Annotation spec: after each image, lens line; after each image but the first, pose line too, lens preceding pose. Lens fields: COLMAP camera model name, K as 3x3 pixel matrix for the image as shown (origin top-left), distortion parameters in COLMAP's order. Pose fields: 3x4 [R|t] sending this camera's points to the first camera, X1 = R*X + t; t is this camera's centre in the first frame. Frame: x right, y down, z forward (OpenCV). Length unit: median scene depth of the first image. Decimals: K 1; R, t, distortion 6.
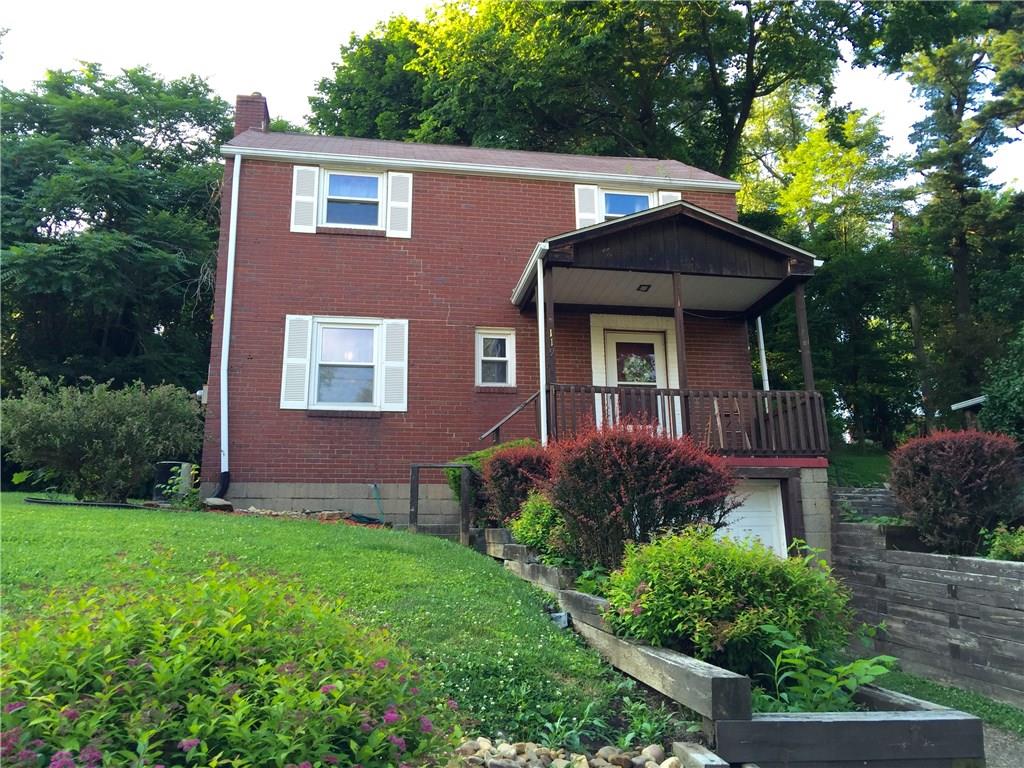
lens RADIAL K [[852.2, 0, 525.1], [0, 852.2, 370.6], [0, 0, 1]] dist [0.092326, -0.131513]
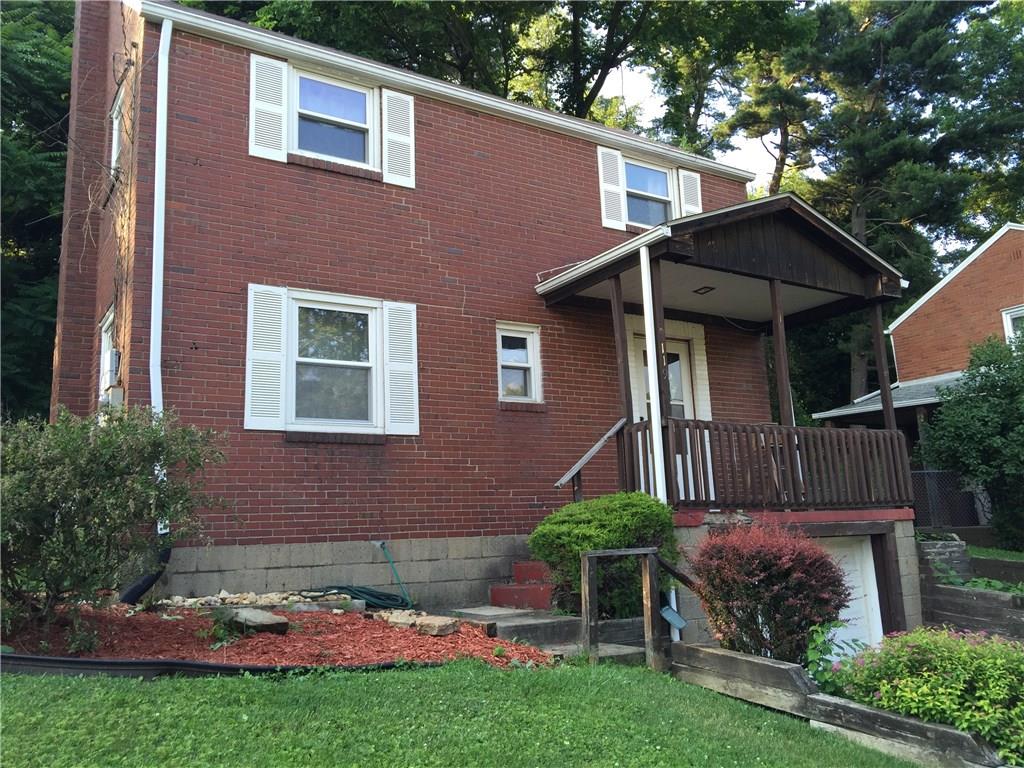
lens RADIAL K [[852.2, 0, 525.1], [0, 852.2, 370.6], [0, 0, 1]] dist [0.092326, -0.131513]
pose [[0.924891, 0.054479, 0.376309, -0.318996], [-0.074646, 0.996439, 0.039209, -0.039369], [-0.372833, -0.064354, 0.925664, 0.302338]]
